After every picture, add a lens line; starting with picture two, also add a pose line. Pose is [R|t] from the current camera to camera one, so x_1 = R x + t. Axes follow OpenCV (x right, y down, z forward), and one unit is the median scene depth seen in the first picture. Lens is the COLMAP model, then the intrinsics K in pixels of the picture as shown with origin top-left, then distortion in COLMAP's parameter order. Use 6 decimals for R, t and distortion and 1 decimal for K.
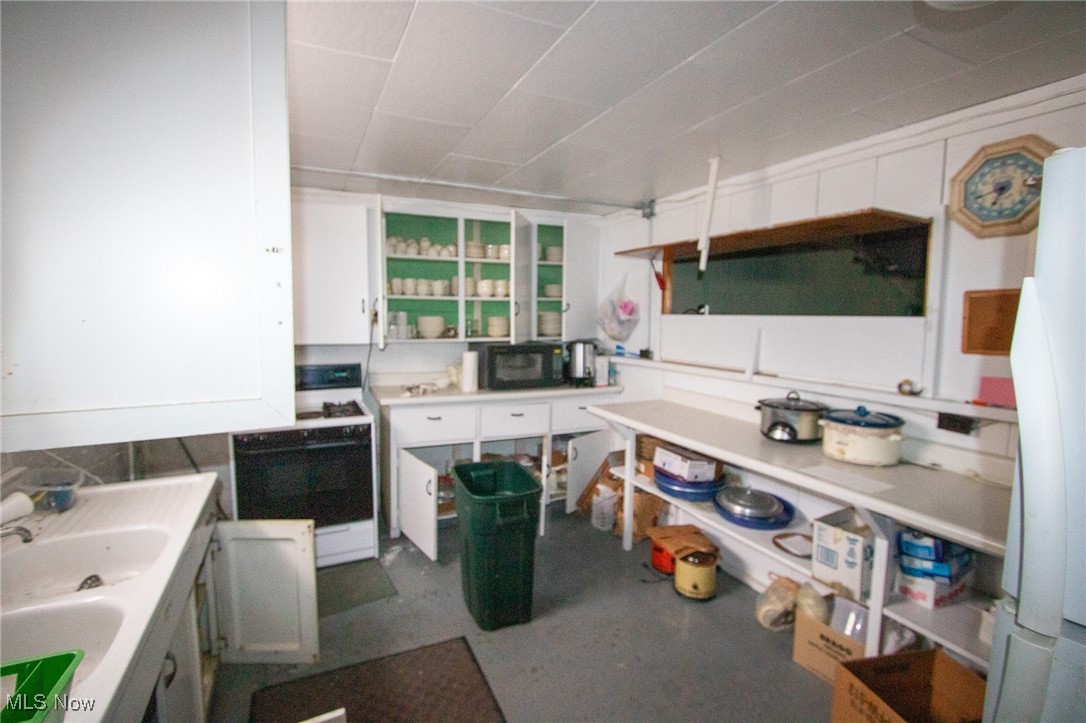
lens RADIAL K [[500.7, 0, 537.1], [0, 500.7, 360.2], [0, 0, 1]] dist [-0.018790, 0.000448]
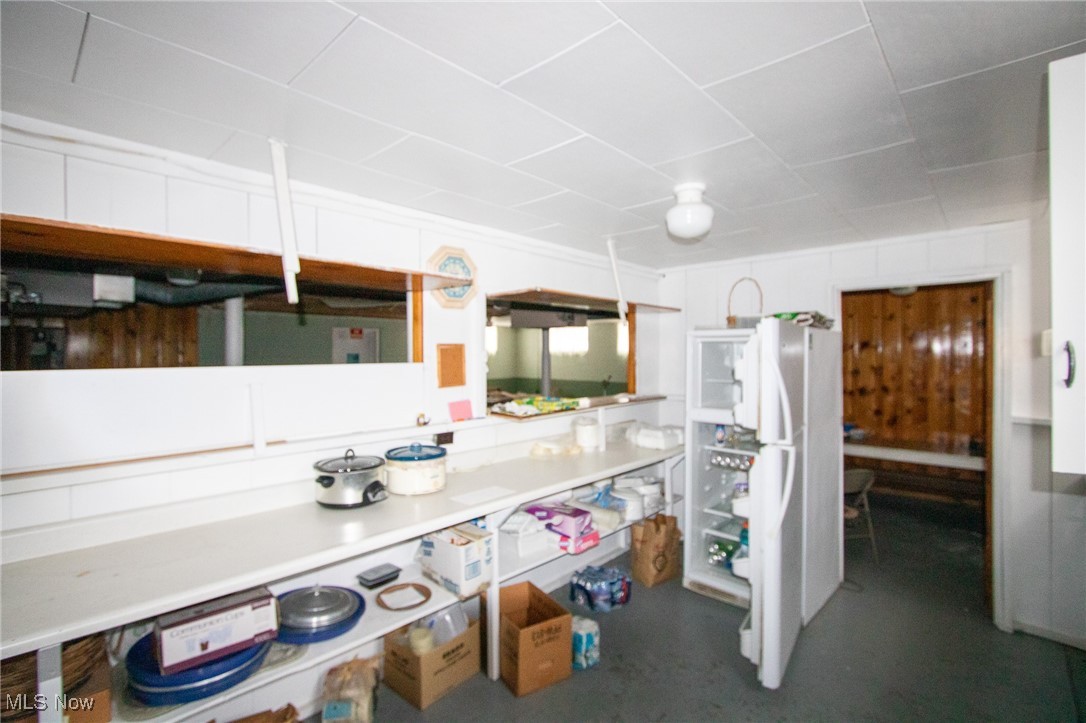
lens RADIAL K [[500.7, 0, 537.1], [0, 500.7, 360.2], [0, 0, 1]] dist [-0.018790, 0.000448]
pose [[-0.366047, -0.019431, 0.930394, -0.321133], [0.087128, 0.994675, 0.055053, -0.084737], [-0.926509, 0.101215, -0.362404, 0.721753]]
